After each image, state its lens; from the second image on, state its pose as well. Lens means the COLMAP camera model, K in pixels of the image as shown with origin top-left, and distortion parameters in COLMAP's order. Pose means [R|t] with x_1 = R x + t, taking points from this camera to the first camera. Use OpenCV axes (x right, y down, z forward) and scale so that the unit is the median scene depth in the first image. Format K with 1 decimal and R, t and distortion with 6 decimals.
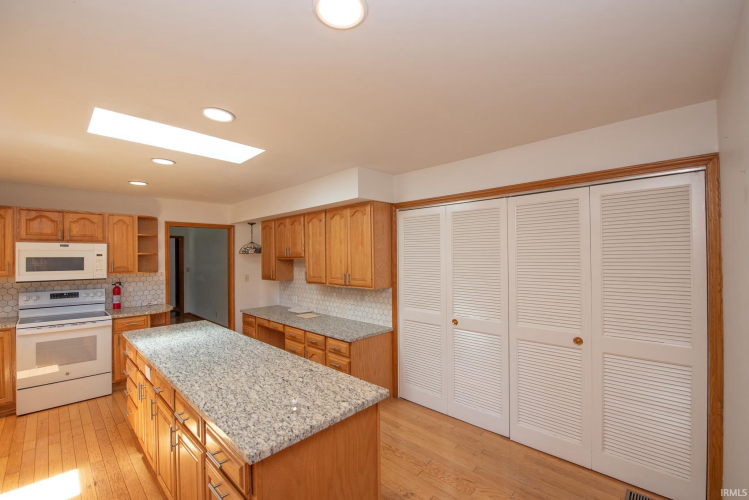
lens RADIAL K [[314.2, 0, 374.1], [0, 314.2, 251.5], [0, 0, 1]] dist [-0.021083, -0.000127]
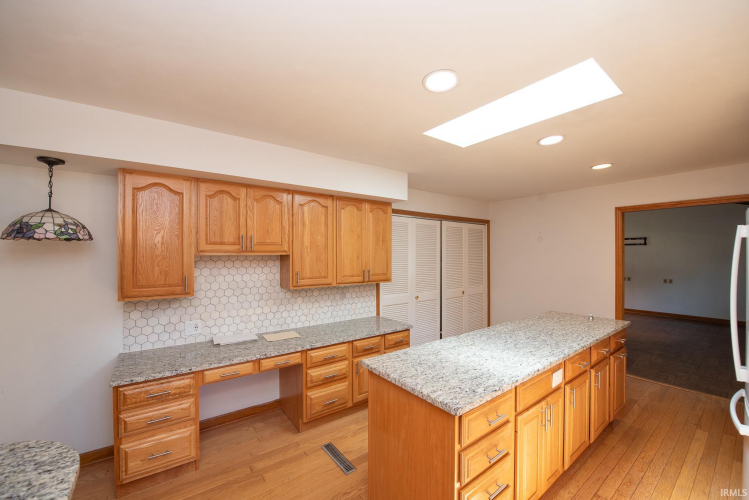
lens RADIAL K [[297.9, 0, 377.9], [0, 297.9, 252.8], [0, 0, 1]] dist [-0.017456, -0.000780]
pose [[0.165870, 0.018716, 0.985970, -0.986484], [-0.019283, 0.999690, -0.015732, 0.032578], [-0.985959, -0.016403, 0.166179, 0.813914]]
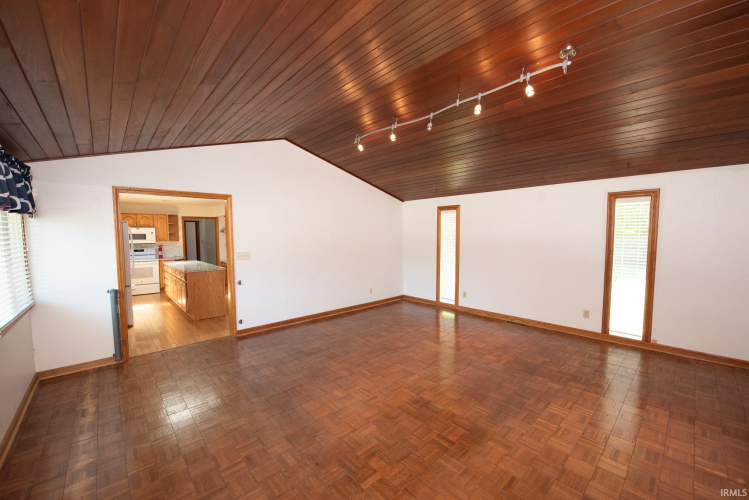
lens RADIAL K [[297.9, 0, 374.3], [0, 297.9, 249.7], [0, 0, 1]] dist [-0.017456, -0.000780]
pose [[0.997782, 0.008976, -0.065961, 0.875385], [-0.004380, 0.997573, 0.069492, -0.023261], [0.066425, -0.069049, 0.995399, -1.046827]]
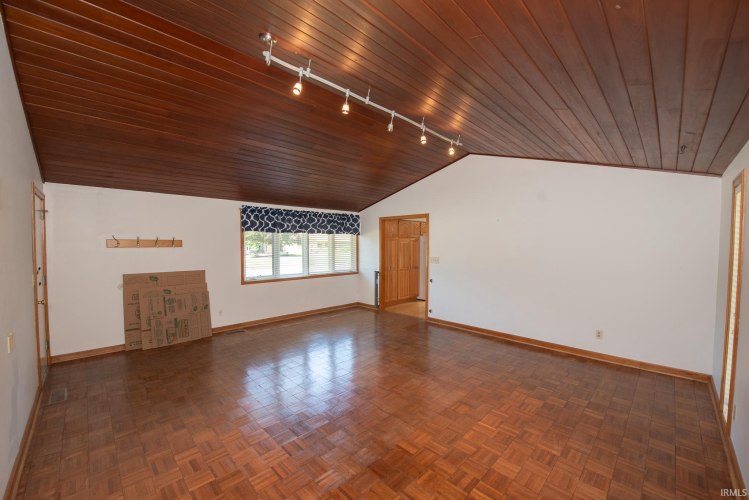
lens RADIAL K [[297.9, 0, 372.1], [0, 297.9, 252.6], [0, 0, 1]] dist [-0.017456, -0.000780]
pose [[-0.031177, 0.044014, -0.998544, 2.904854], [0.013408, 0.998958, 0.043614, -0.019482], [0.999424, -0.012029, -0.031734, 0.904946]]
